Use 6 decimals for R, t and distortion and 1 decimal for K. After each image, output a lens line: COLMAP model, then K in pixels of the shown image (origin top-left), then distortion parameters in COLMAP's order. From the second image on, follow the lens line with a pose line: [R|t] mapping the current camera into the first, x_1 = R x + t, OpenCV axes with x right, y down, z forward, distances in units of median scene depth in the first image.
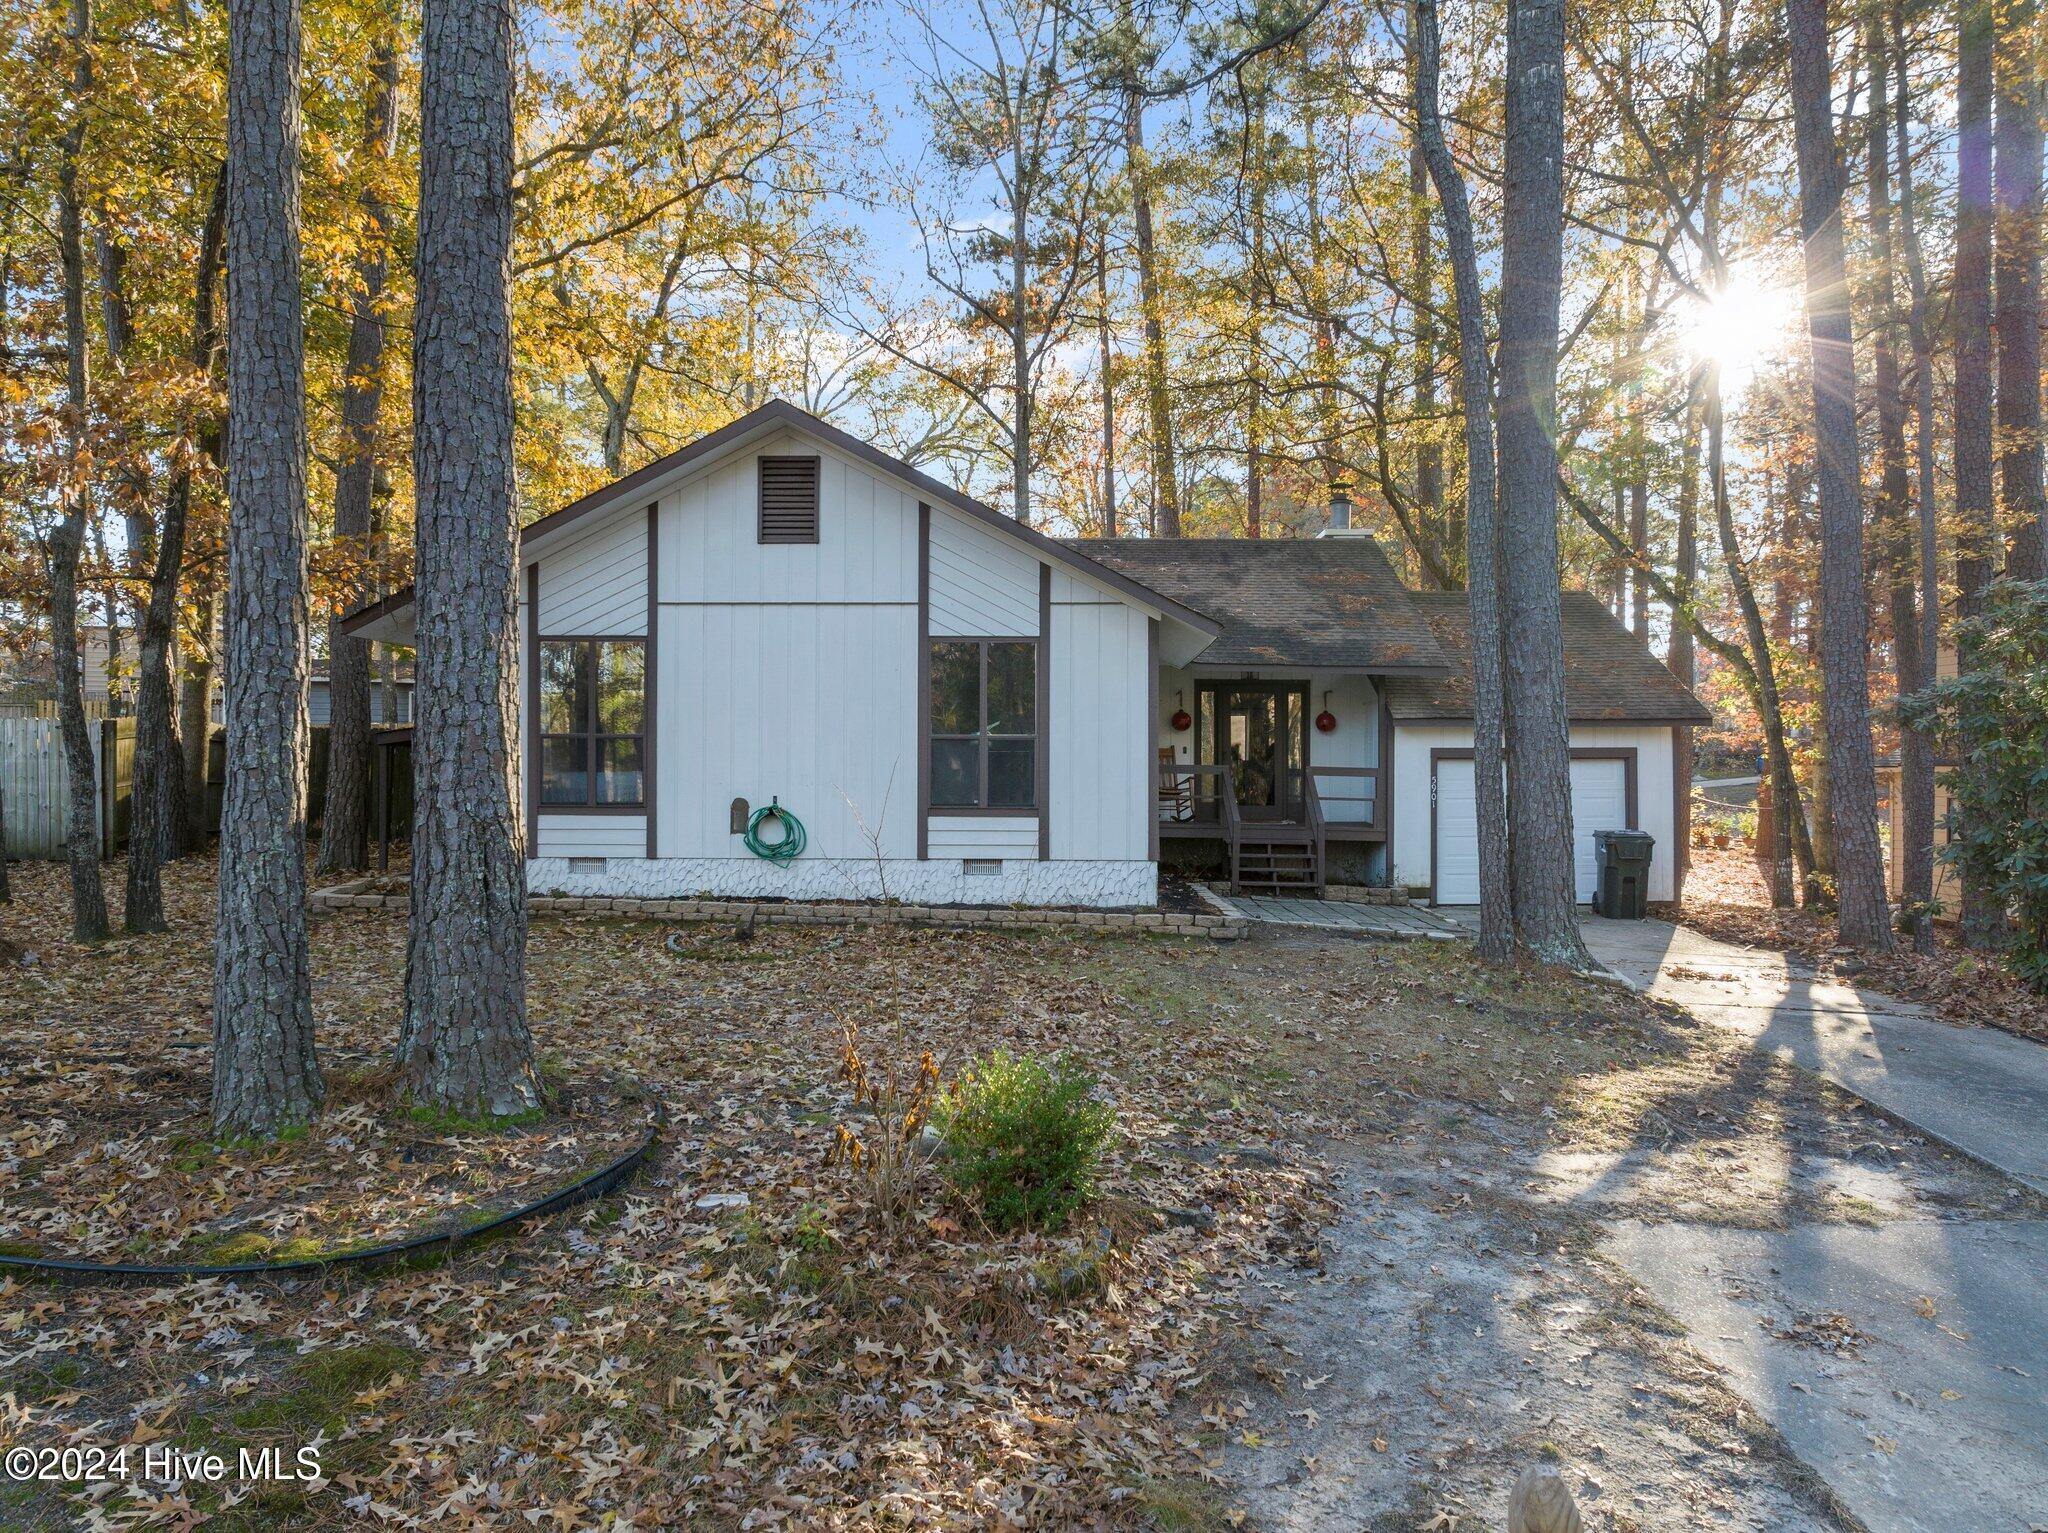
lens RADIAL K [[1434.7, 0, 1024.2], [0, 1434.7, 765.7], [0, 0, 1]] dist [0.000630, 0.000272]
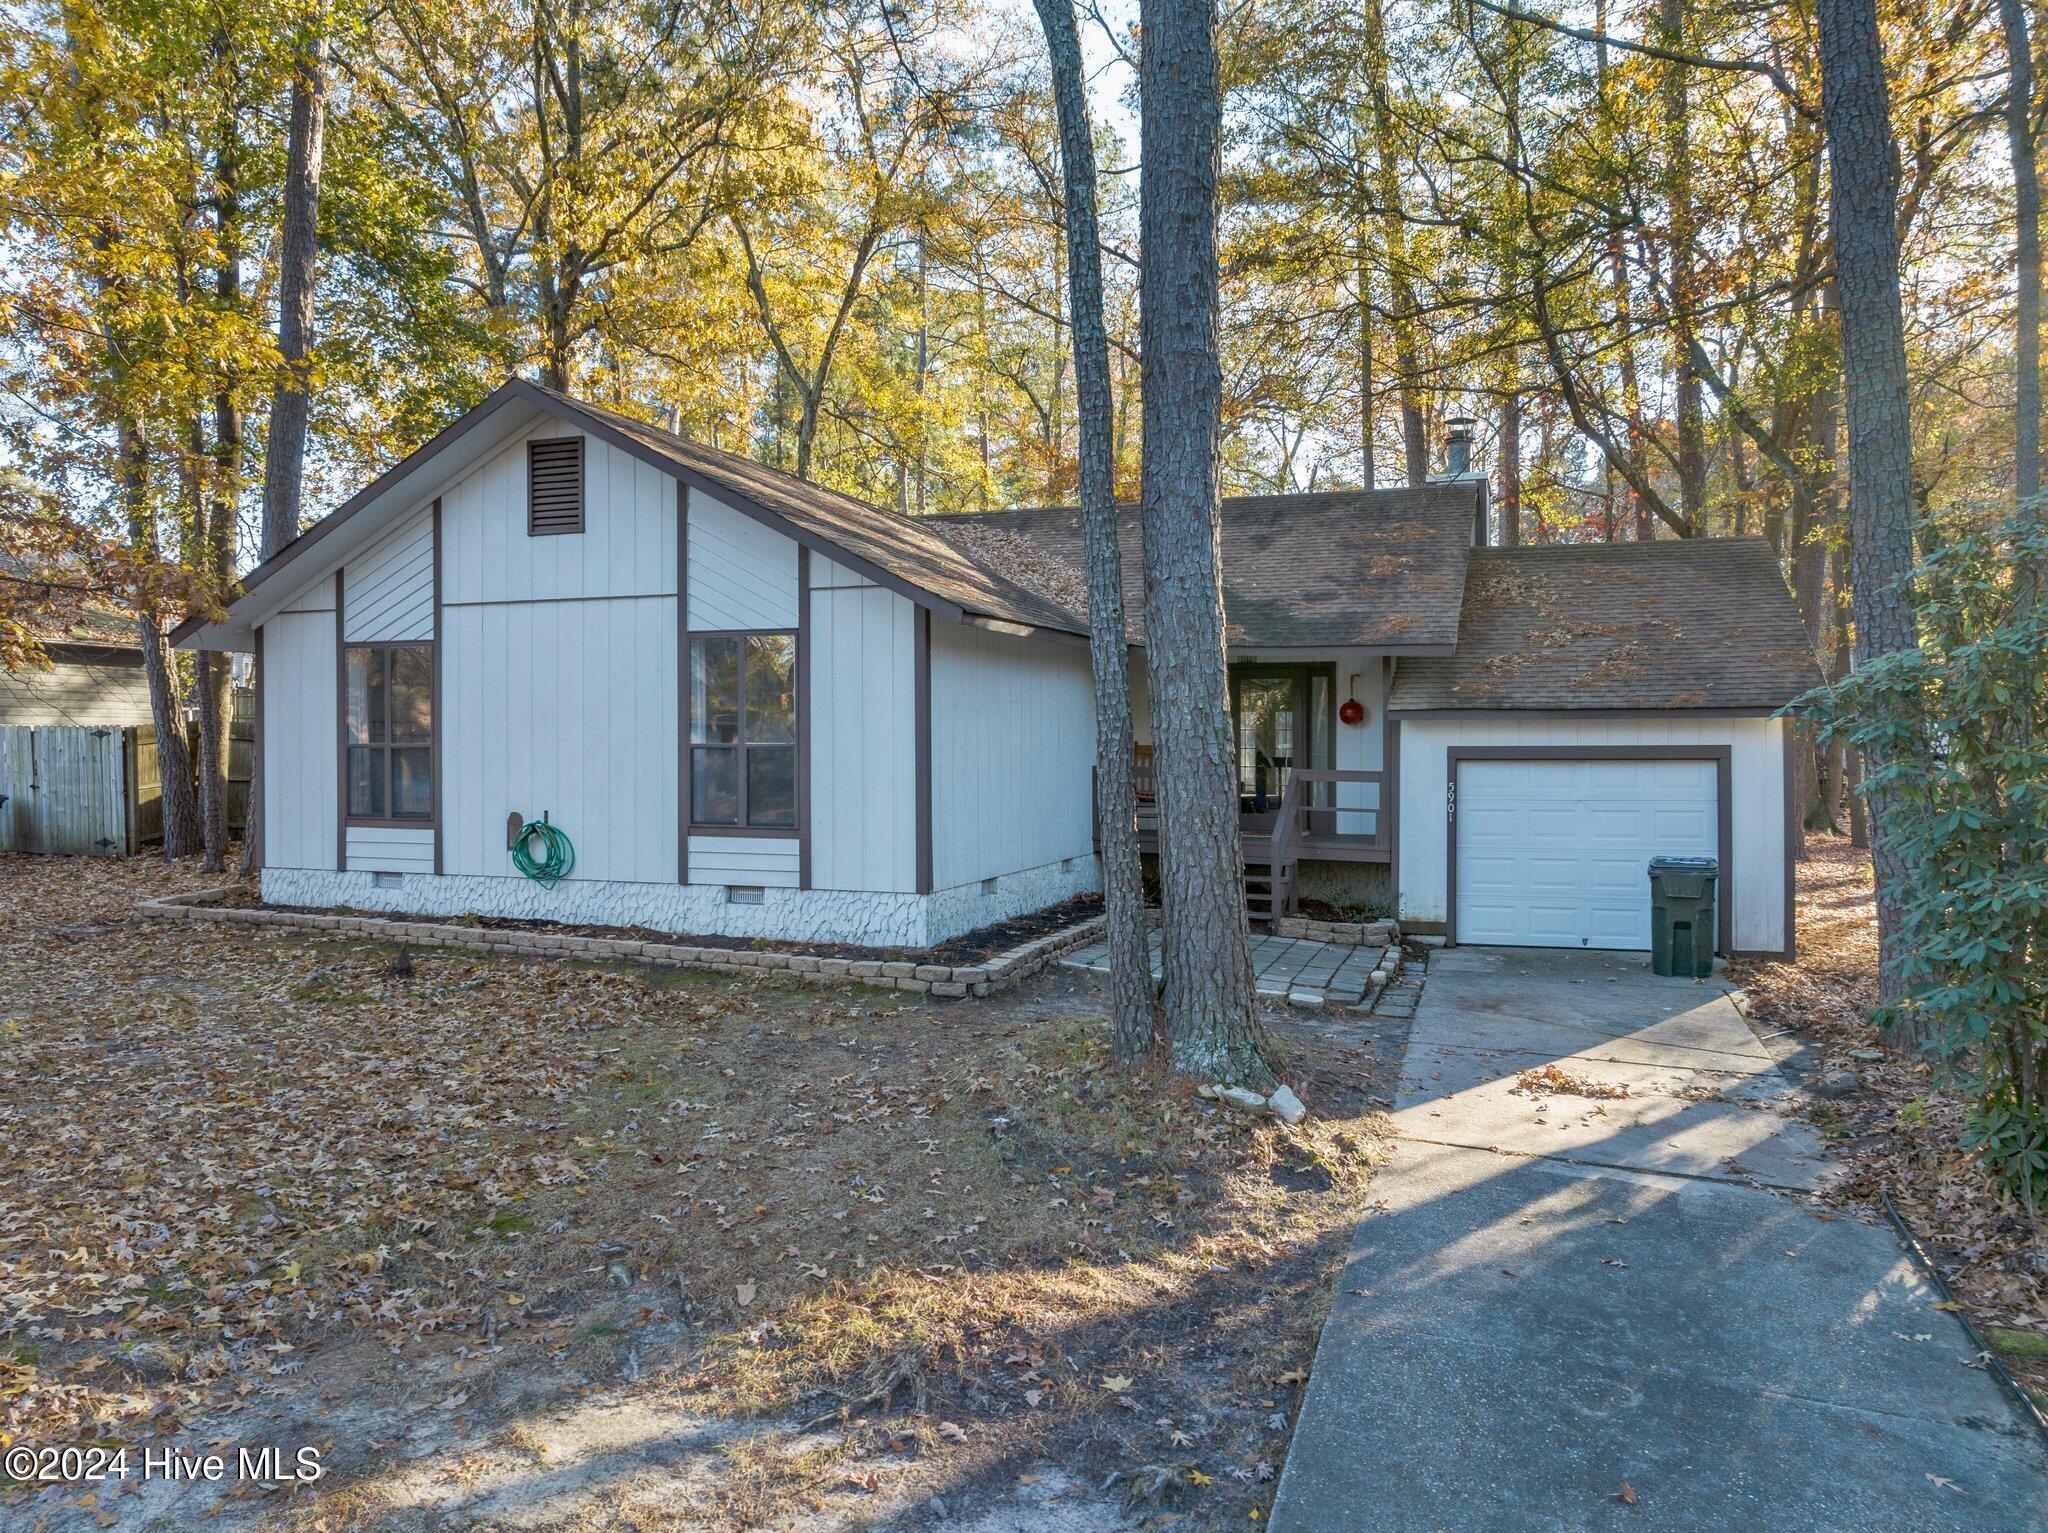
lens RADIAL K [[1416.5, 0, 1022.0], [0, 1416.5, 770.8], [0, 0, 1]] dist [-0.006508, -0.001110]
pose [[0.946565, 0.003273, -0.322497, 0.408310], [0.004627, 0.999708, 0.023726, -0.024528], [0.322480, -0.023951, 0.946273, 0.239497]]
